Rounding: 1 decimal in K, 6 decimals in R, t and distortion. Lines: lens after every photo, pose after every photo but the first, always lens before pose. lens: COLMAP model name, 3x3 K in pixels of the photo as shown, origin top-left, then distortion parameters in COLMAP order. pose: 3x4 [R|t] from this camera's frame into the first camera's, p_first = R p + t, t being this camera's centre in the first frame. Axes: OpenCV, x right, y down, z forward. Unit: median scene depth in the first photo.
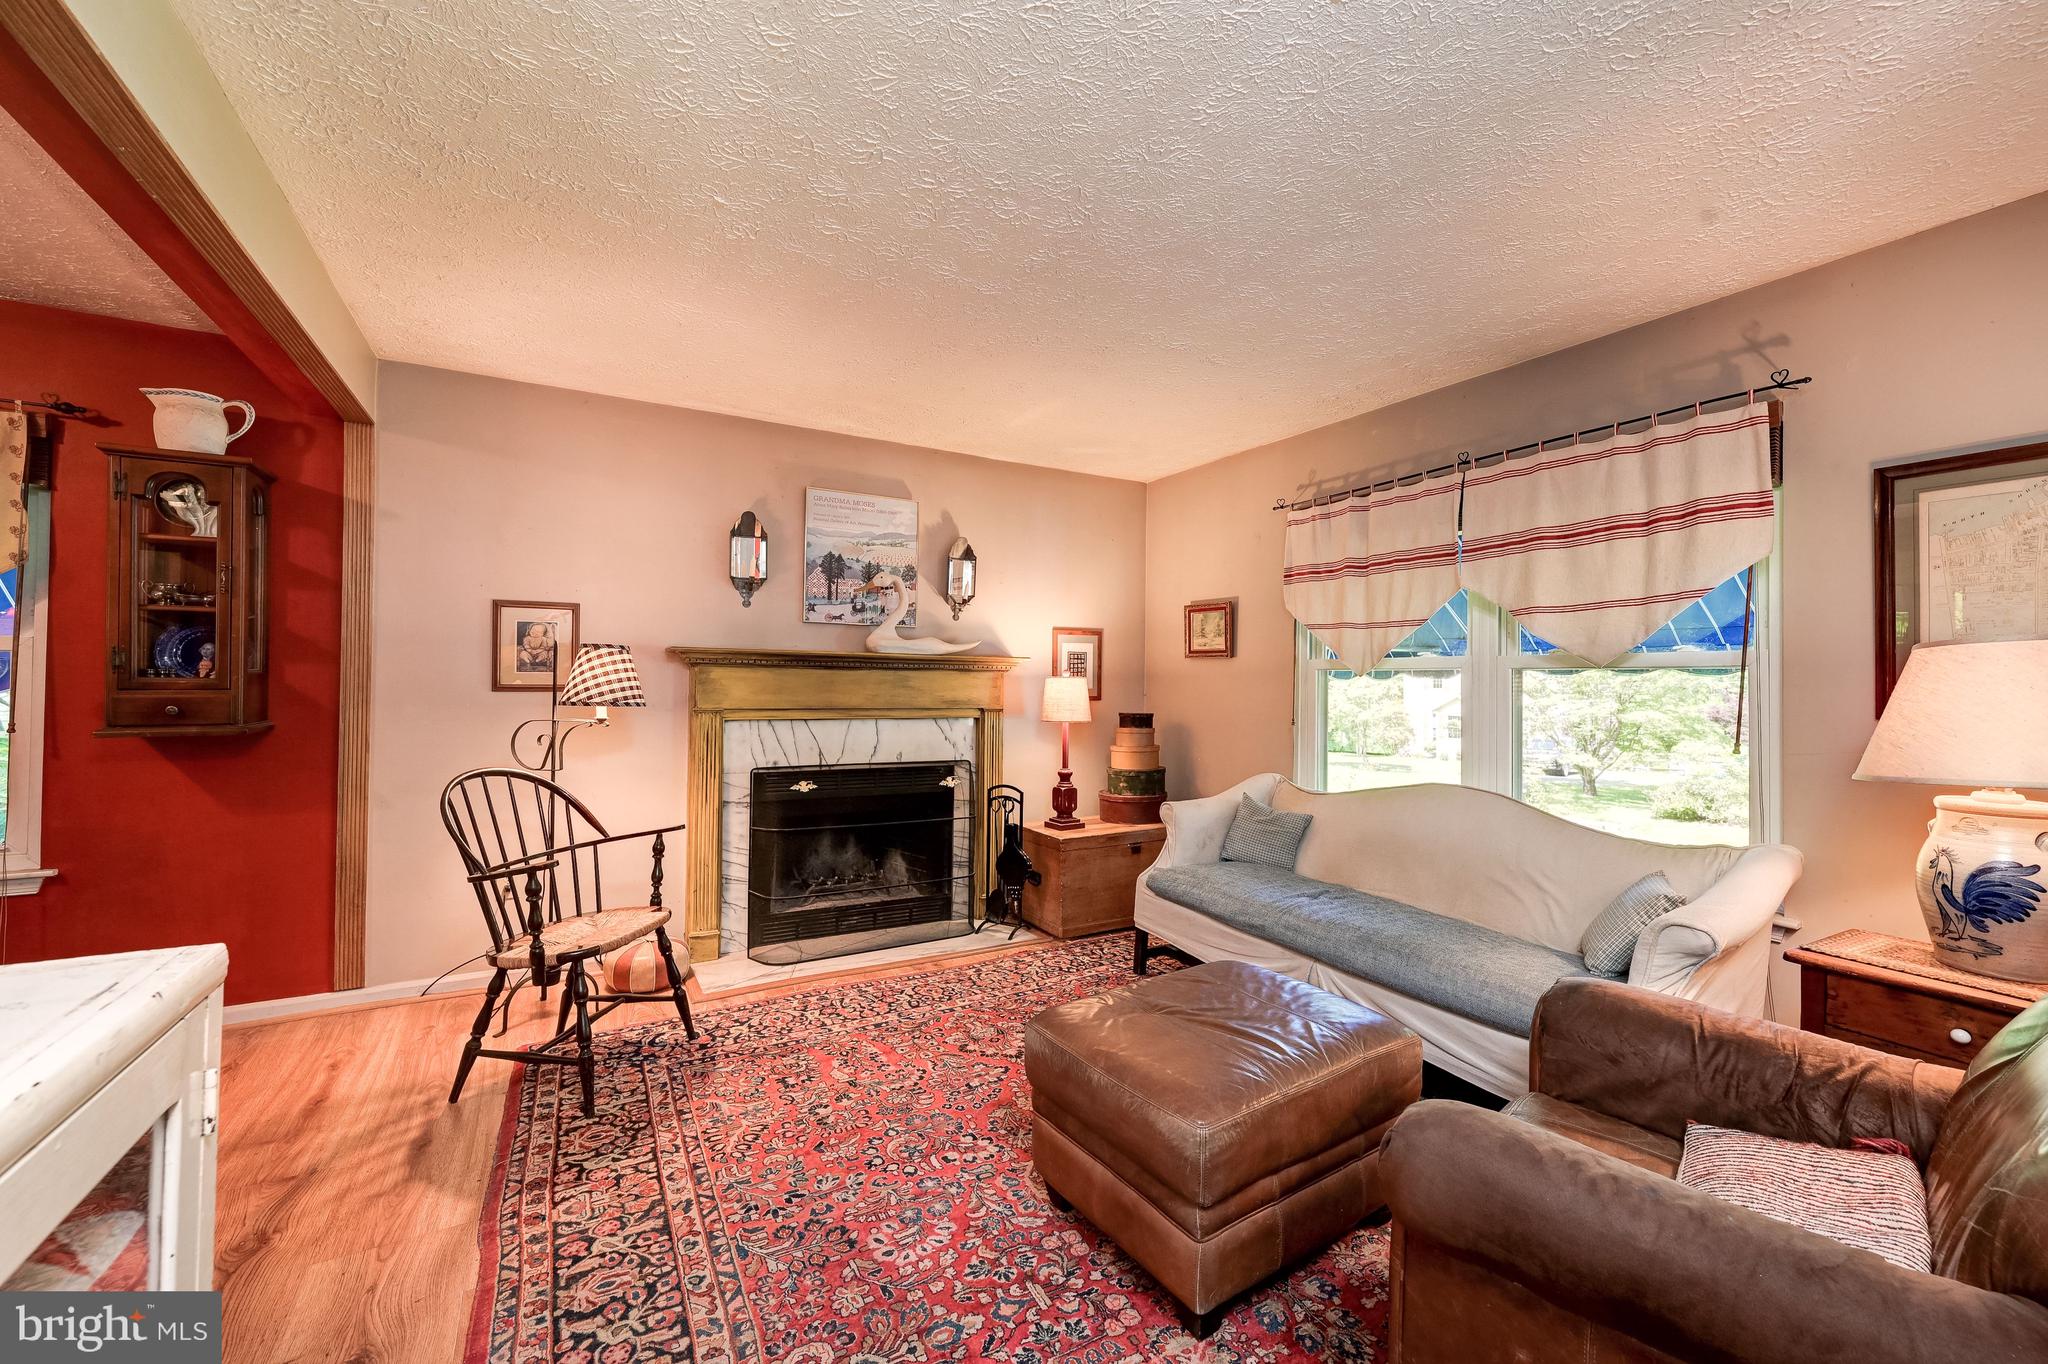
lens RADIAL K [[814.4, 0, 1035.5], [0, 814.4, 669.2], [0, 0, 1]] dist [0.000093, 0.000044]
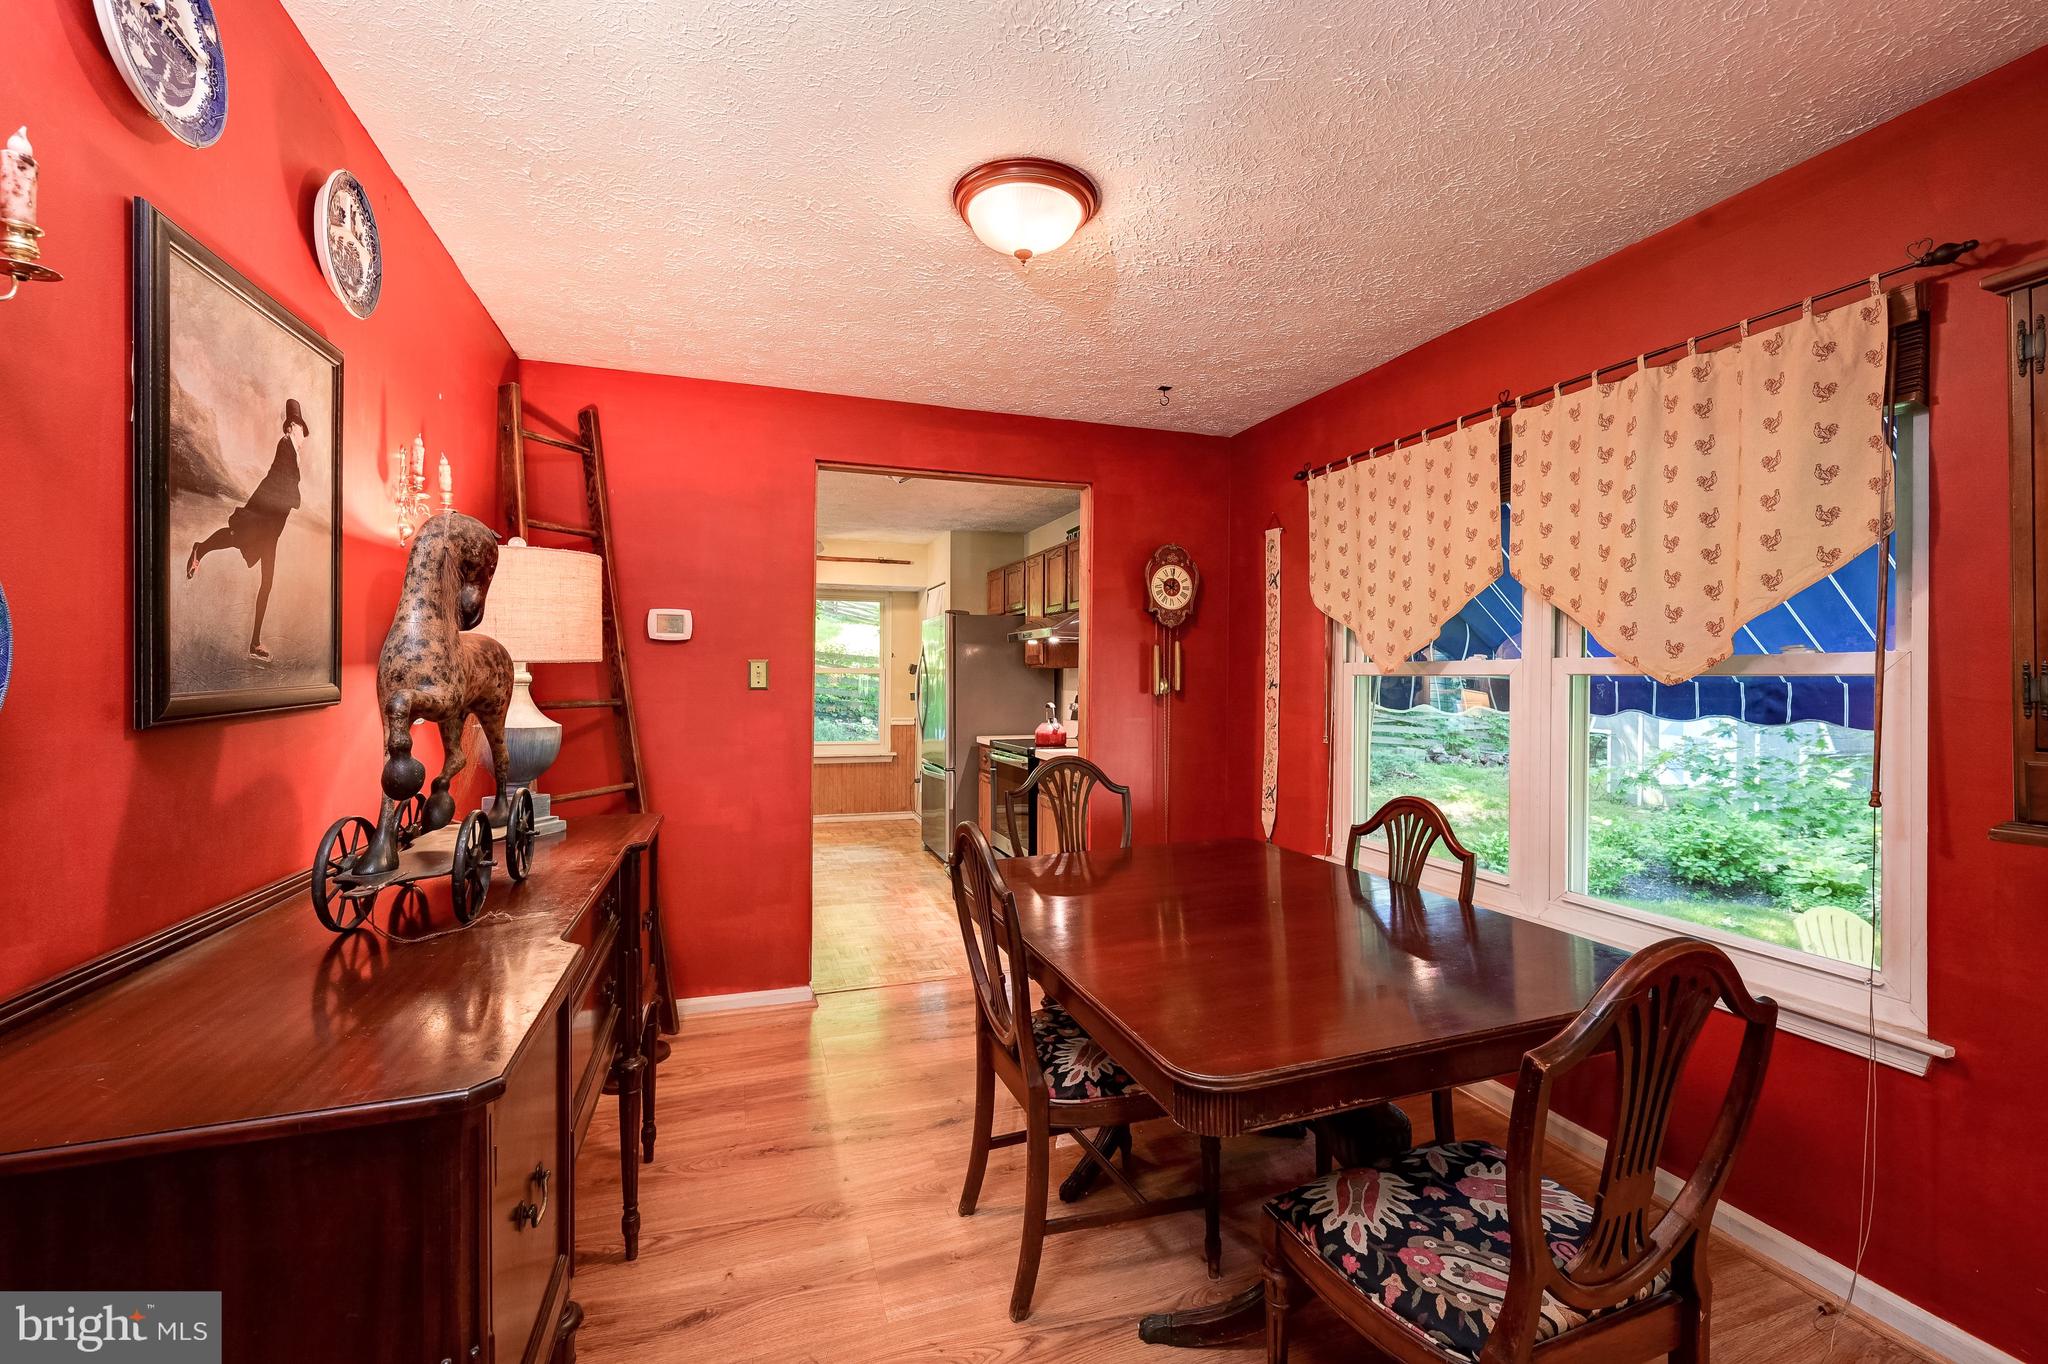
lens RADIAL K [[864.9, 0, 1031.3], [0, 864.9, 672.2], [0, 0, 1]] dist [0.003106, 0.000371]
pose [[-0.188279, -0.015890, -0.981987, -0.365659], [0.006327, 0.999829, -0.017392, -0.013043], [0.982095, -0.009487, -0.188146, 0.373936]]
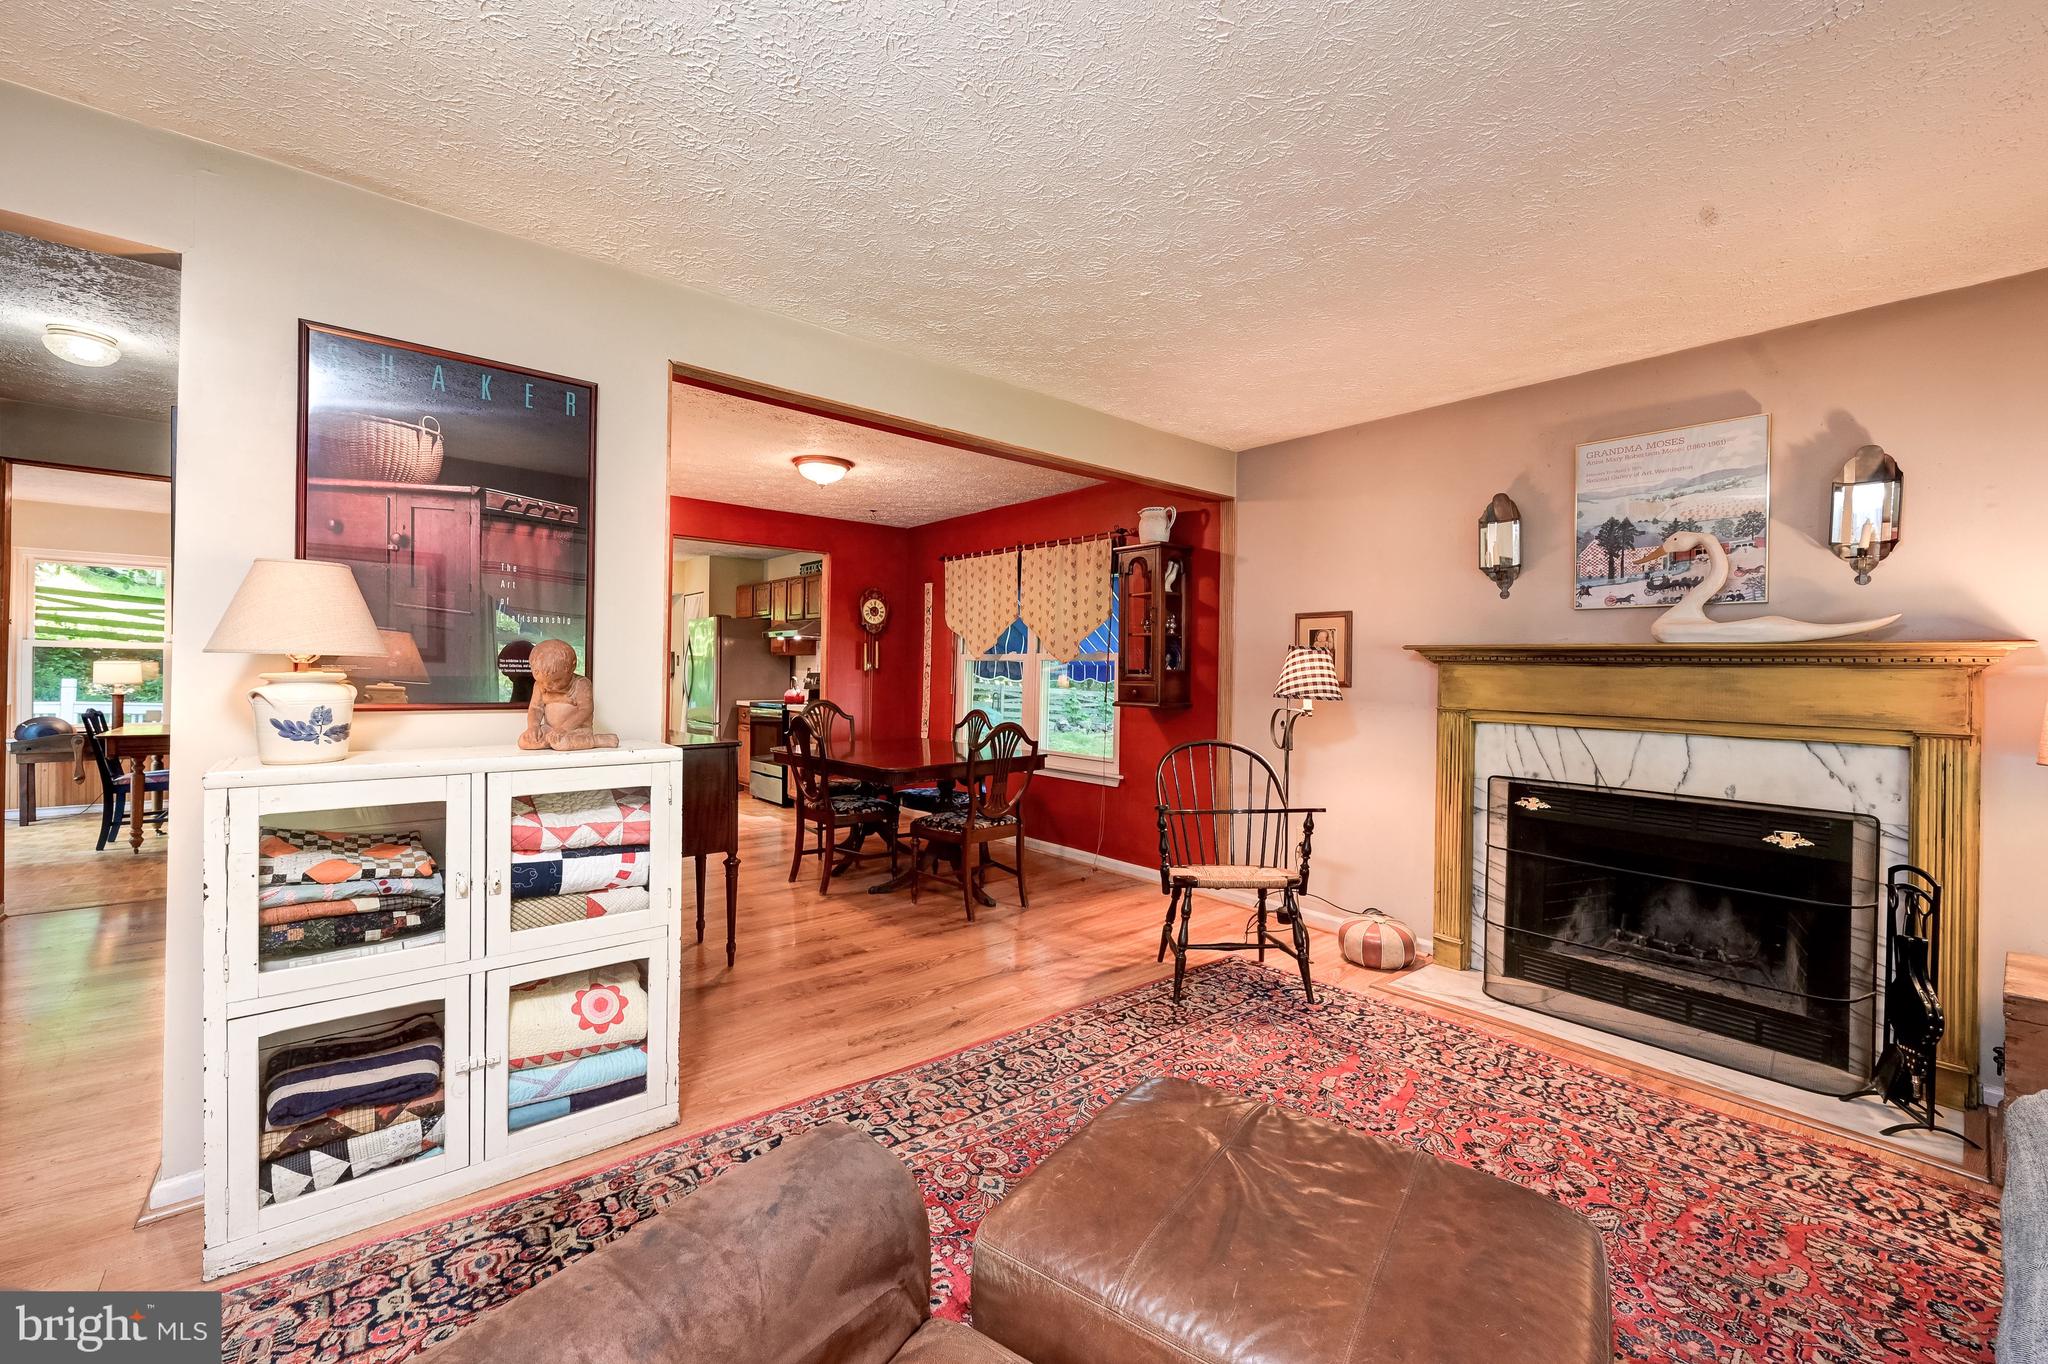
lens RADIAL K [[814.4, 0, 1041.0], [0, 814.4, 672.6], [0, 0, 1]] dist [0.000093, 0.000044]
pose [[0.193131, -0.003691, -0.981166, 0.486800], [0.000182, 0.999993, -0.003726, 0.010673], [0.981173, 0.000541, 0.193130, 0.357030]]
